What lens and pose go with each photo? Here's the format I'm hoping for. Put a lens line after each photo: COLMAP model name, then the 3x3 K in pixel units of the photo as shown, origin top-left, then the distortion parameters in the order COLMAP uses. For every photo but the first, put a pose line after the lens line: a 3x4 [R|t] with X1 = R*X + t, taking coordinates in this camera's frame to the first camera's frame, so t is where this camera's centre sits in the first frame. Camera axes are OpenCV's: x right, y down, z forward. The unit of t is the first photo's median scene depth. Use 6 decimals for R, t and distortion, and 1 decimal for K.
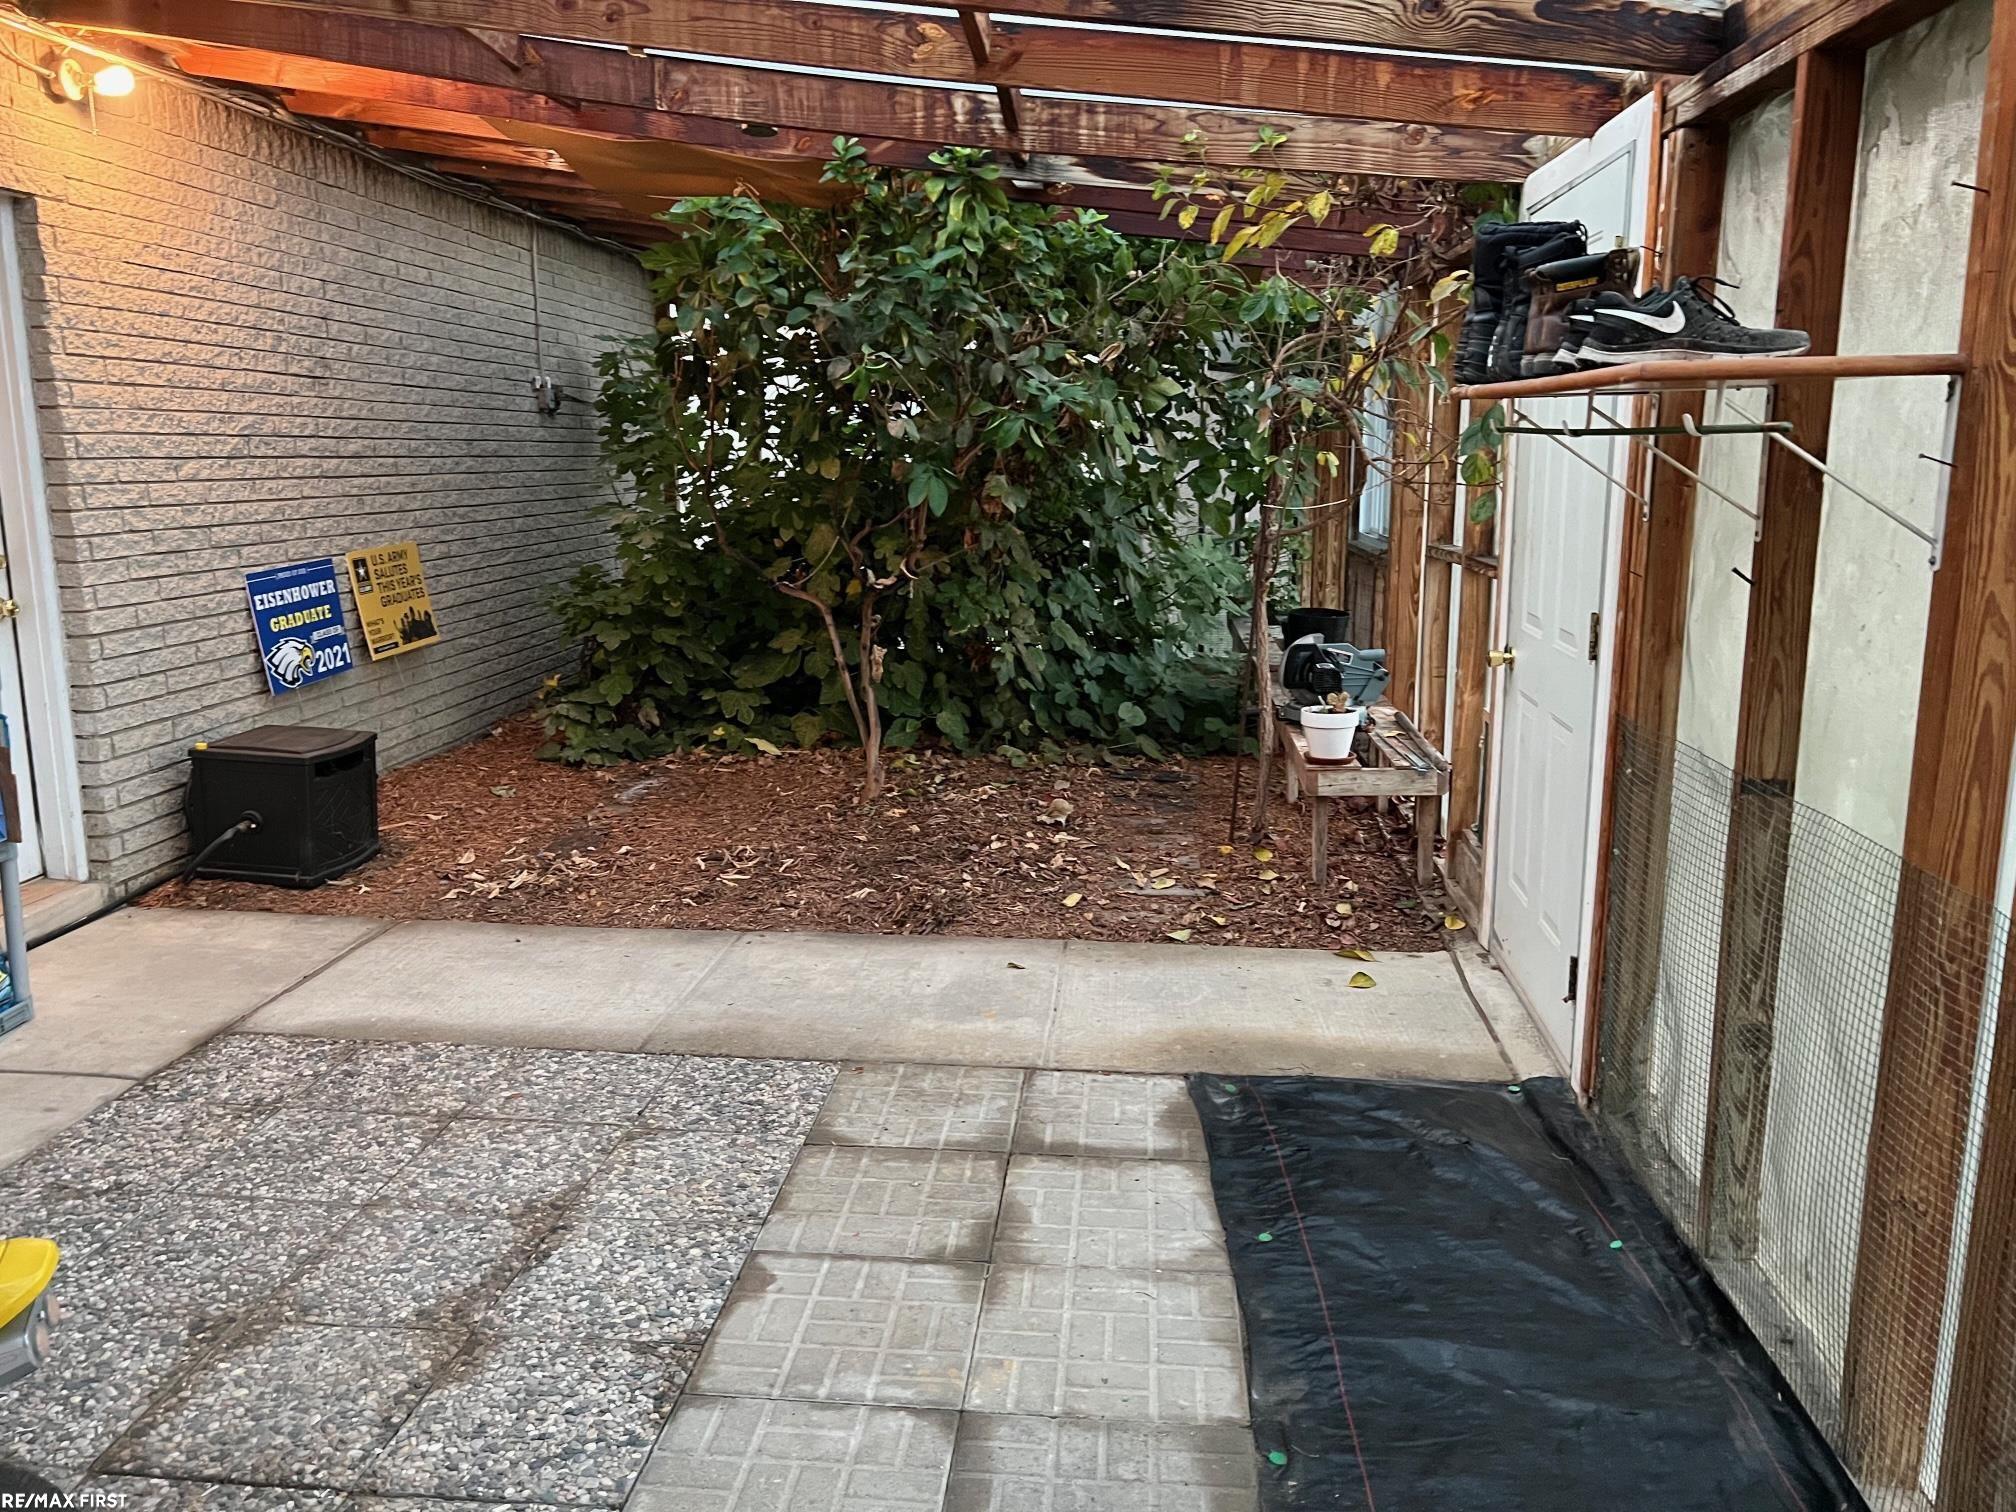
lens RADIAL K [[1512.5, 0, 1017.6], [0, 1512.5, 755.2], [0, 0, 1]] dist [0.036113, -0.054851]
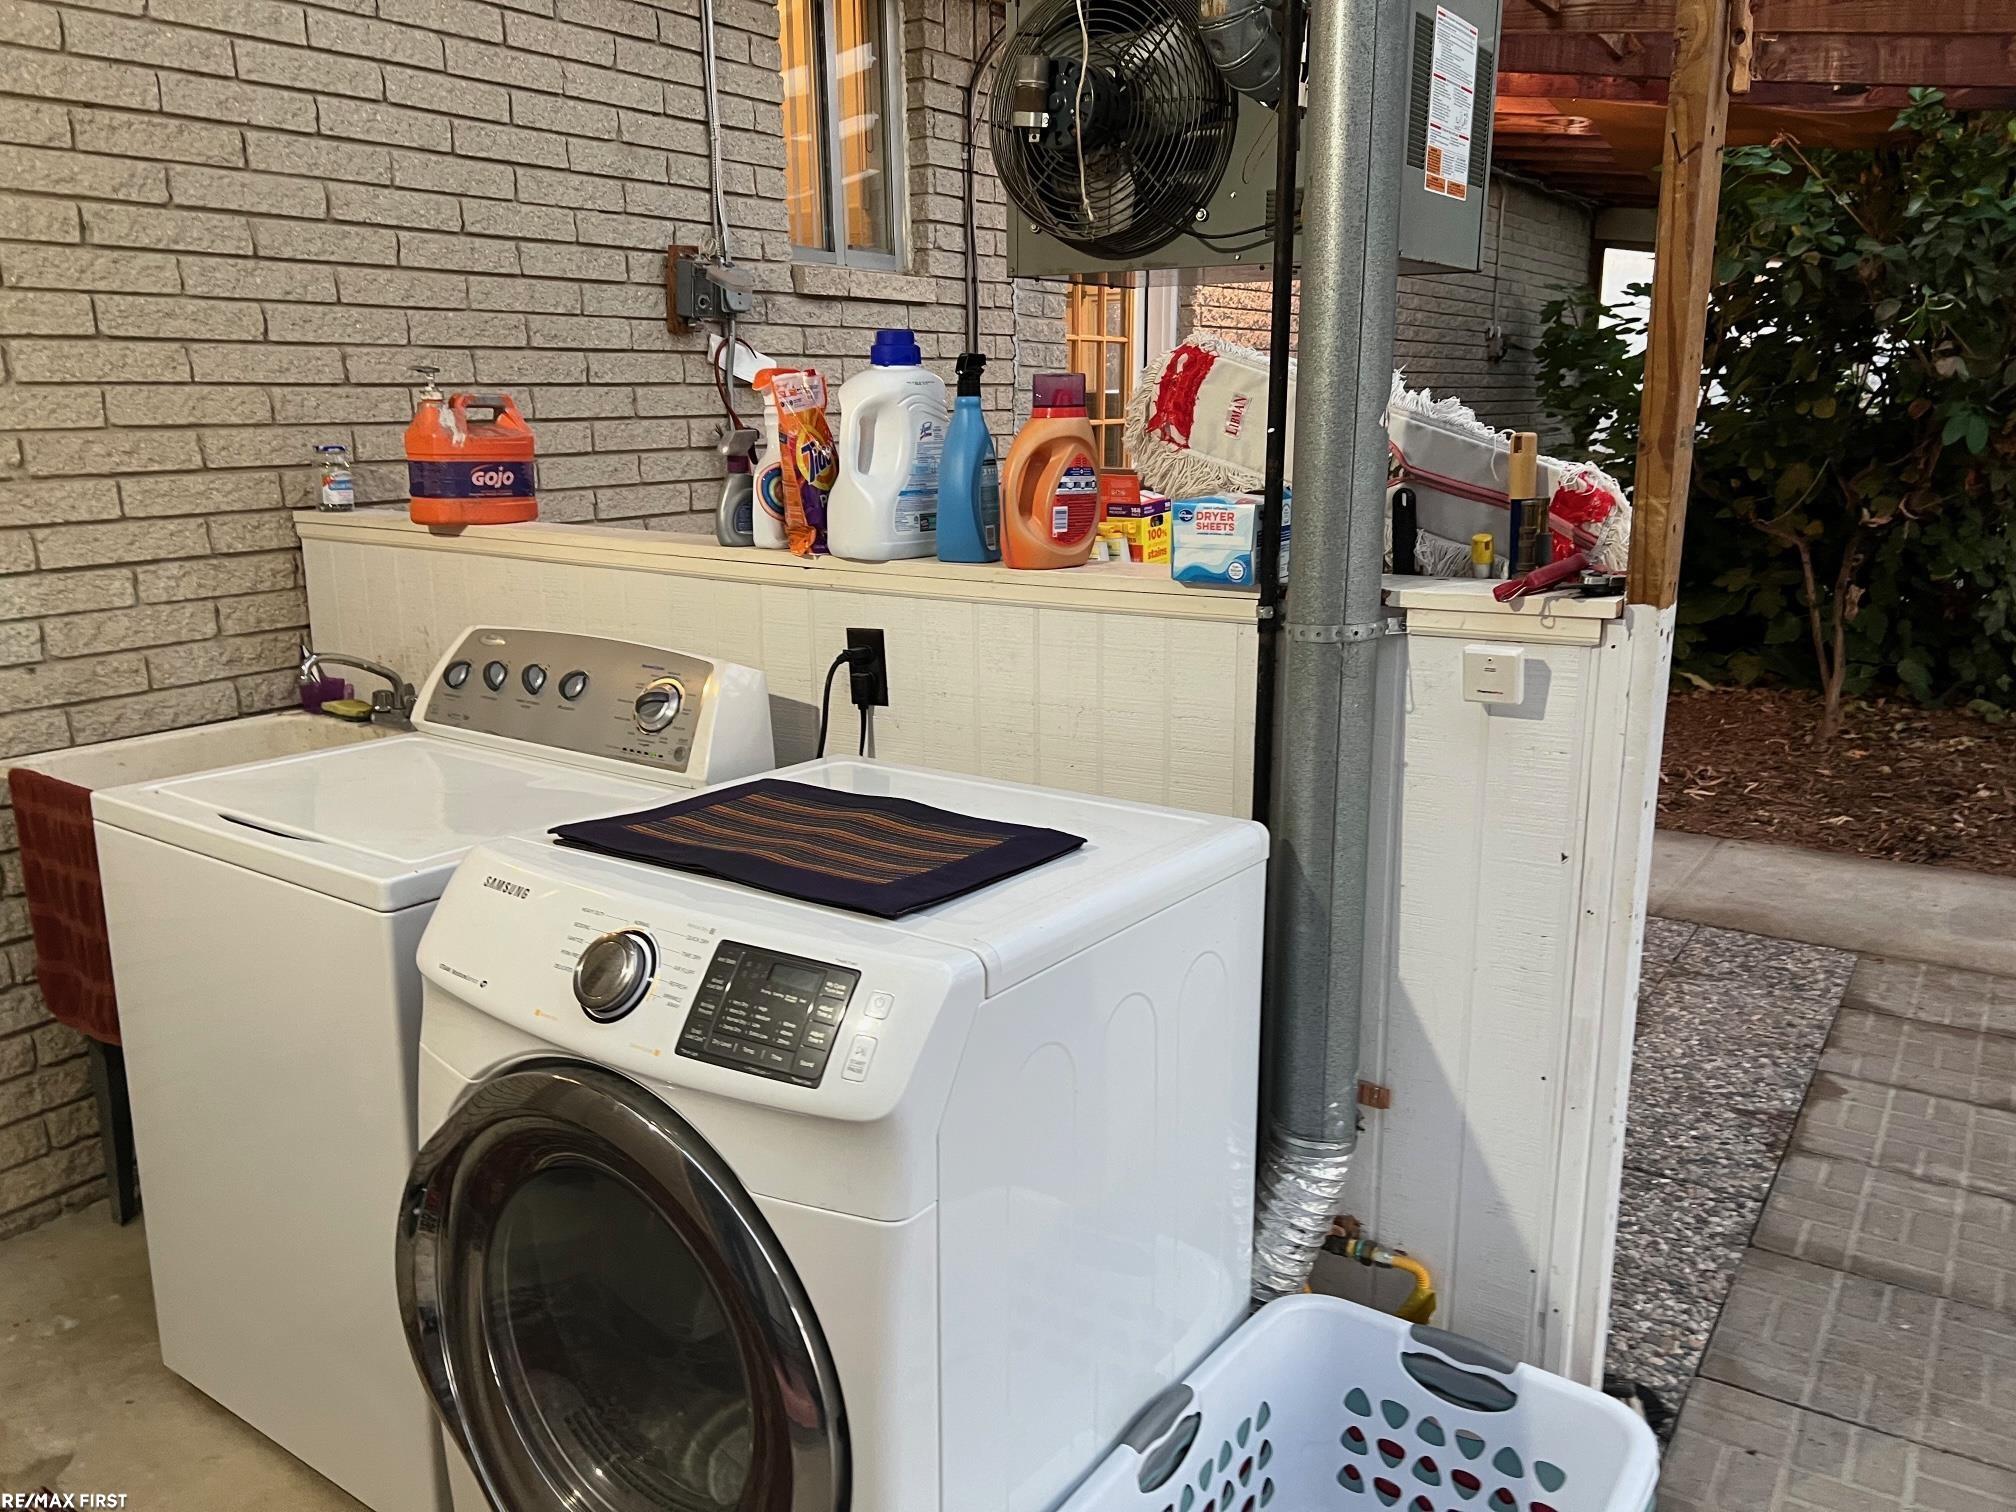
lens RADIAL K [[1512.5, 0, 993.7], [0, 1512.5, 769.6], [0, 0, 1]] dist [0.036113, -0.054851]
pose [[0.863806, 0.106829, -0.492369, -0.099403], [-0.085651, 0.994174, 0.065440, 0.040620], [0.496491, -0.014355, 0.867923, -0.205718]]
